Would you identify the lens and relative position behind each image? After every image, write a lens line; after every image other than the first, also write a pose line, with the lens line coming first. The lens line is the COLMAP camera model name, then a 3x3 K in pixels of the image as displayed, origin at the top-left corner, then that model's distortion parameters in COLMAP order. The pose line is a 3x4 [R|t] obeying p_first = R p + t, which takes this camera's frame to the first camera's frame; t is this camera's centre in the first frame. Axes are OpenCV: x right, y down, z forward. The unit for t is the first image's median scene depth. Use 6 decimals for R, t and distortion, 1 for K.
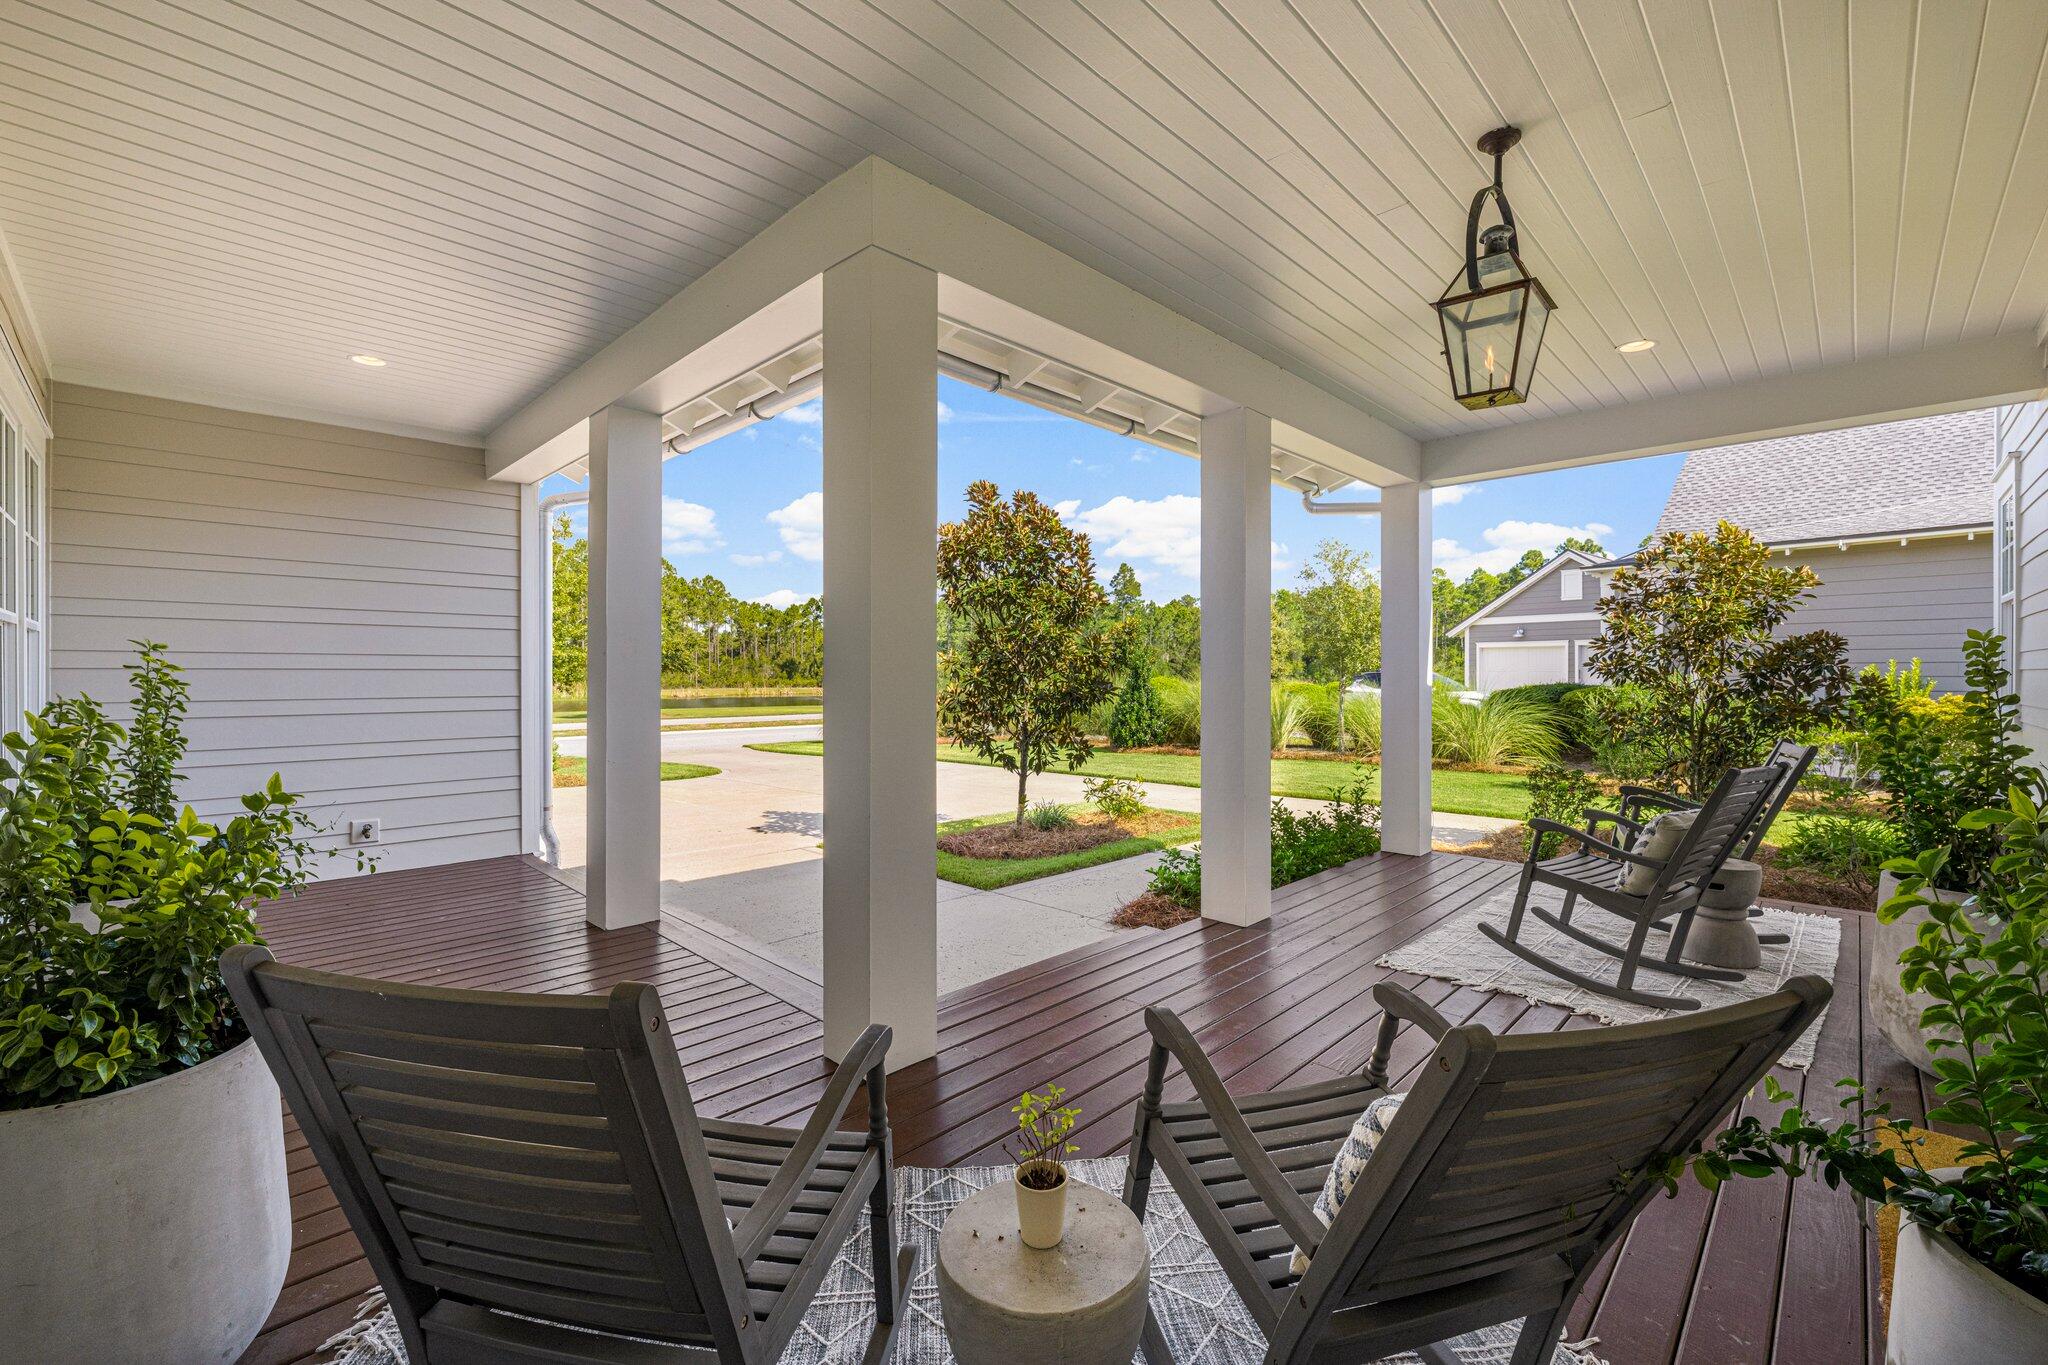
lens RADIAL K [[847.8, 0, 1022.9], [0, 847.8, 683.3], [0, 0, 1]] dist [-0.000128, -0.000004]
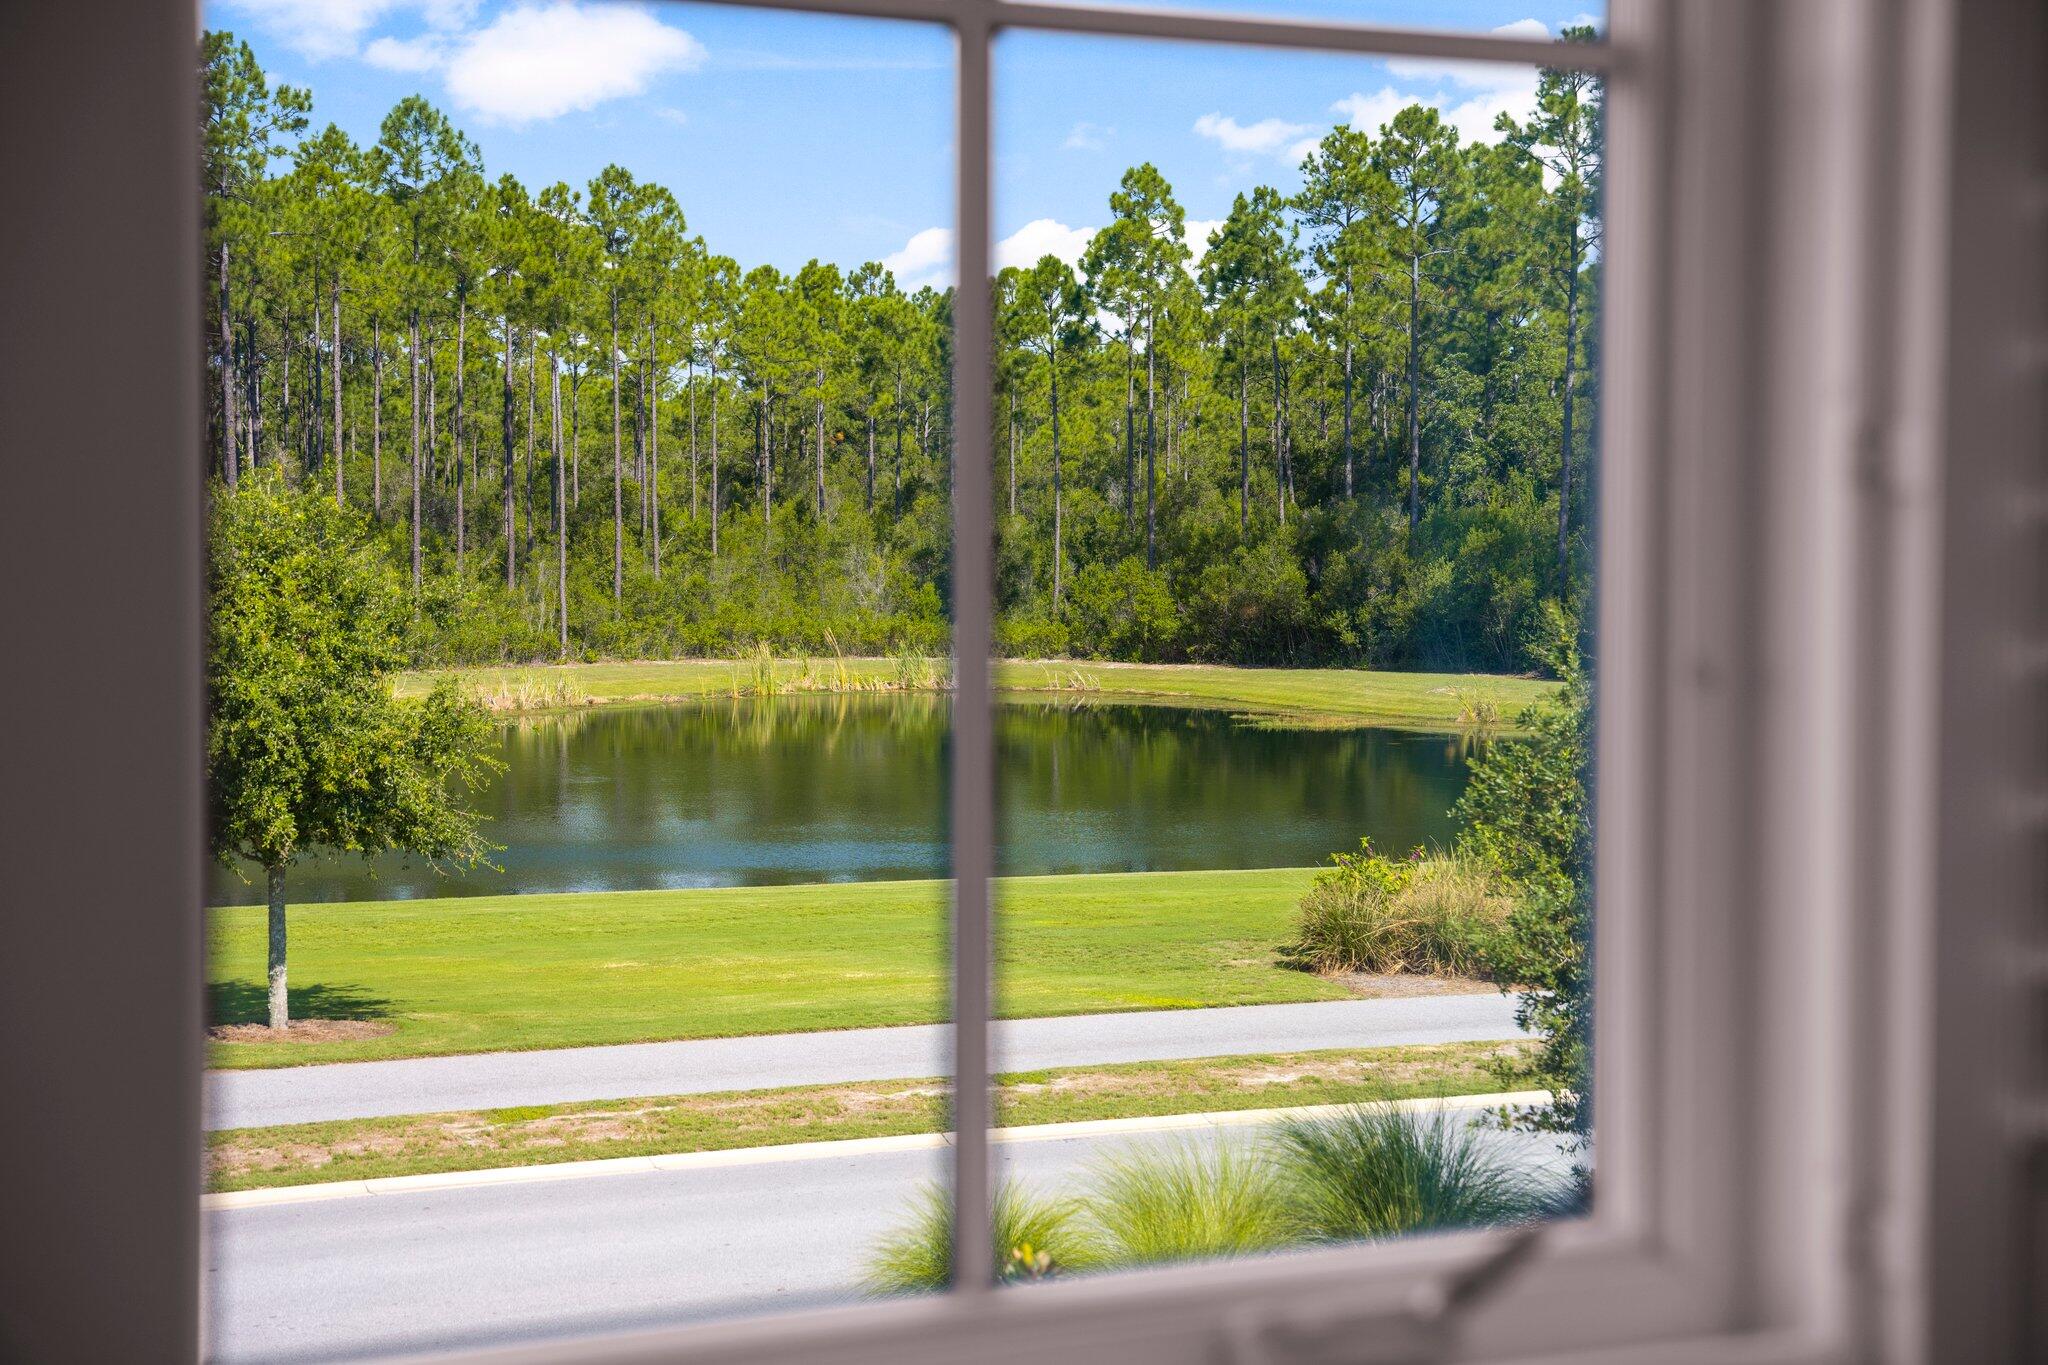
lens RADIAL K [[4301.5, 0, 1024.2], [0, 4301.5, 681.4], [0, 0, 1]] dist [0.020871, 0.000000]
pose [[0.965681, 0.000920, -0.259730, 0.041360], [0.002304, 0.999924, 0.012110, -0.001822], [0.259722, -0.012293, 0.965605, -0.102472]]
